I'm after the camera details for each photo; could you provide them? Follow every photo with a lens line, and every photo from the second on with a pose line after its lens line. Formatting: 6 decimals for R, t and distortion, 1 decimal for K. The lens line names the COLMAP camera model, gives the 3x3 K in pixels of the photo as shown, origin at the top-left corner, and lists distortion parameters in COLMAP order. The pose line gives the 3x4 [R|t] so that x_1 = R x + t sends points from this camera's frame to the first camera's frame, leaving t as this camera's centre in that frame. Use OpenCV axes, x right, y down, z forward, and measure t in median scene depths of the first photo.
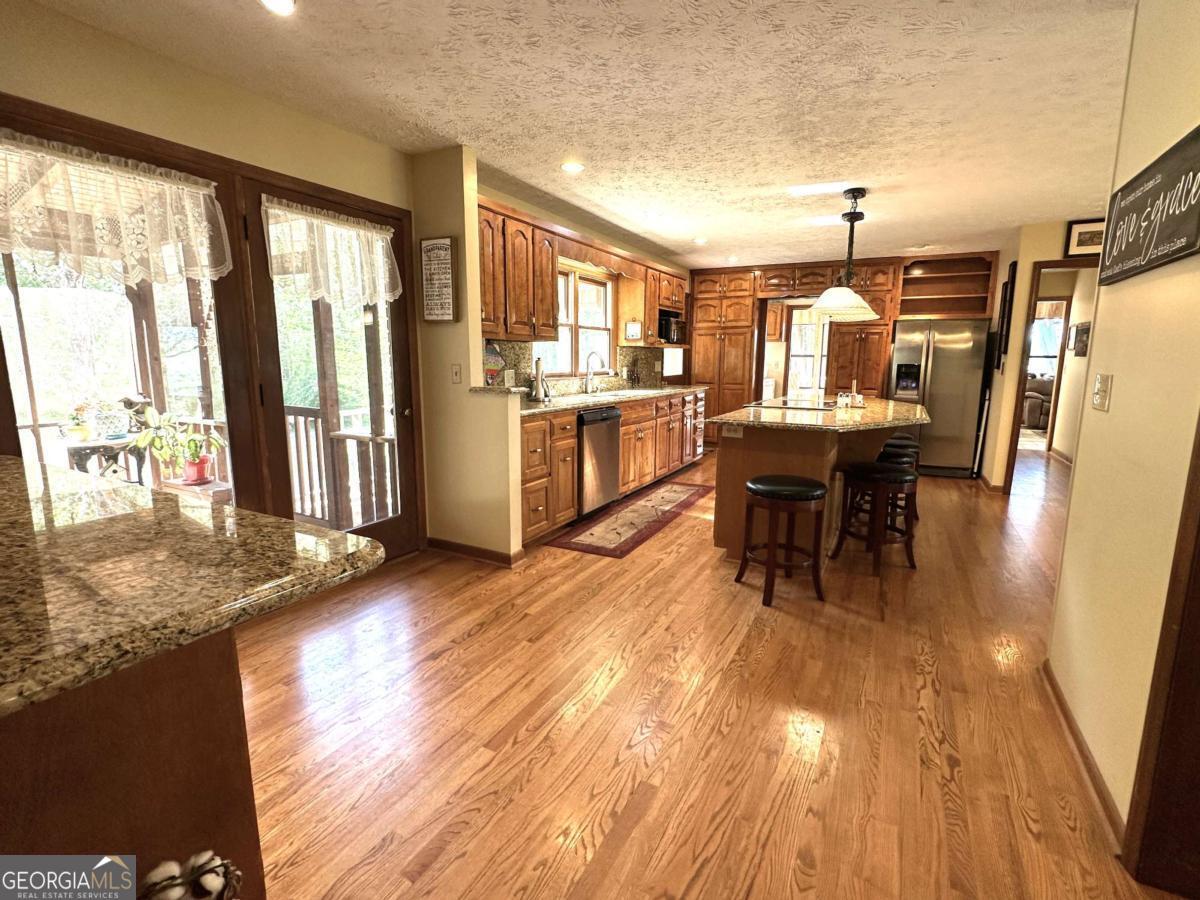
lens RADIAL K [[561.0, 0, 600.0], [0, 561.0, 450.0], [0, 0, 1]] dist [-0.003851, -0.000242]
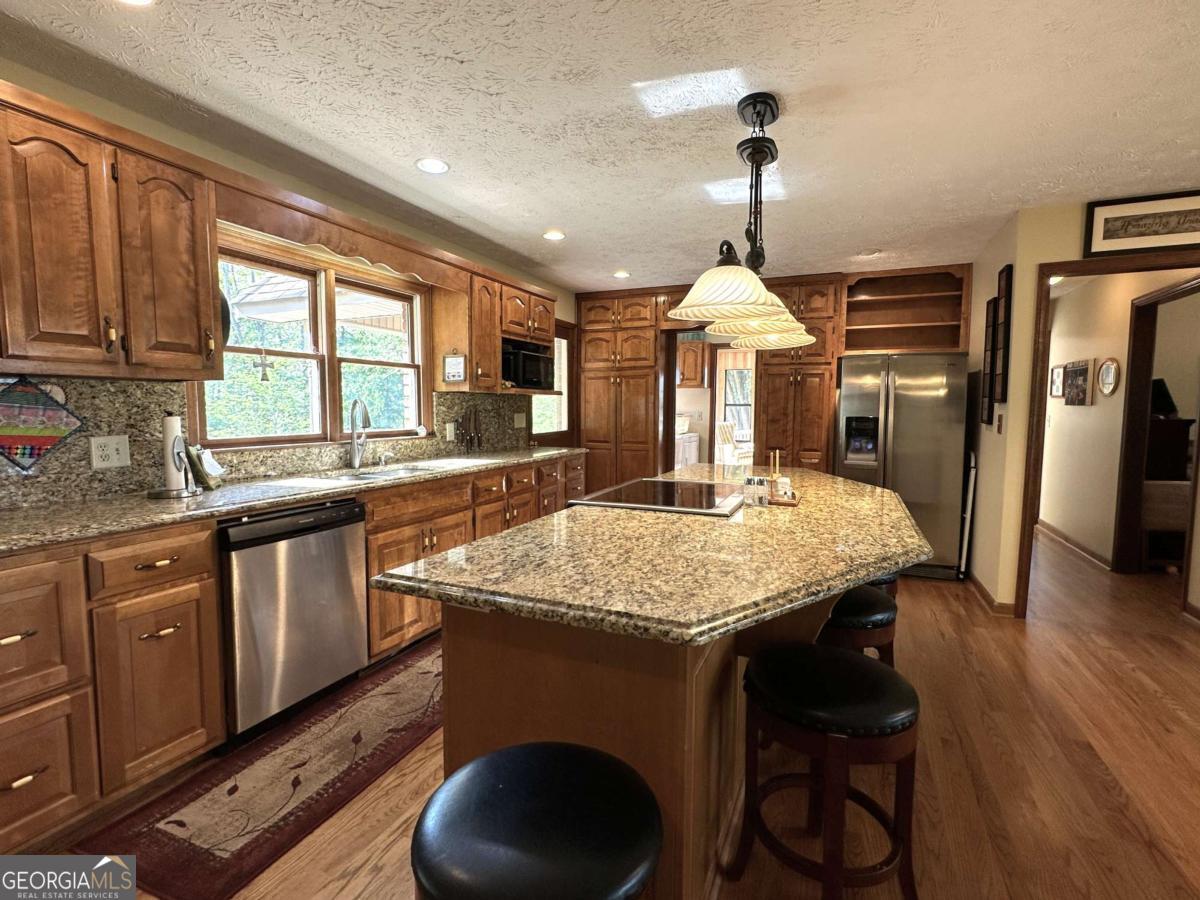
lens RADIAL K [[561.0, 0, 600.0], [0, 561.0, 450.0], [0, 0, 1]] dist [-0.003851, -0.000242]
pose [[0.997026, -0.008223, 0.076628, 0.165490], [0.014797, 0.996218, -0.085621, -0.055340], [-0.075634, 0.086500, 0.993377, 0.322377]]
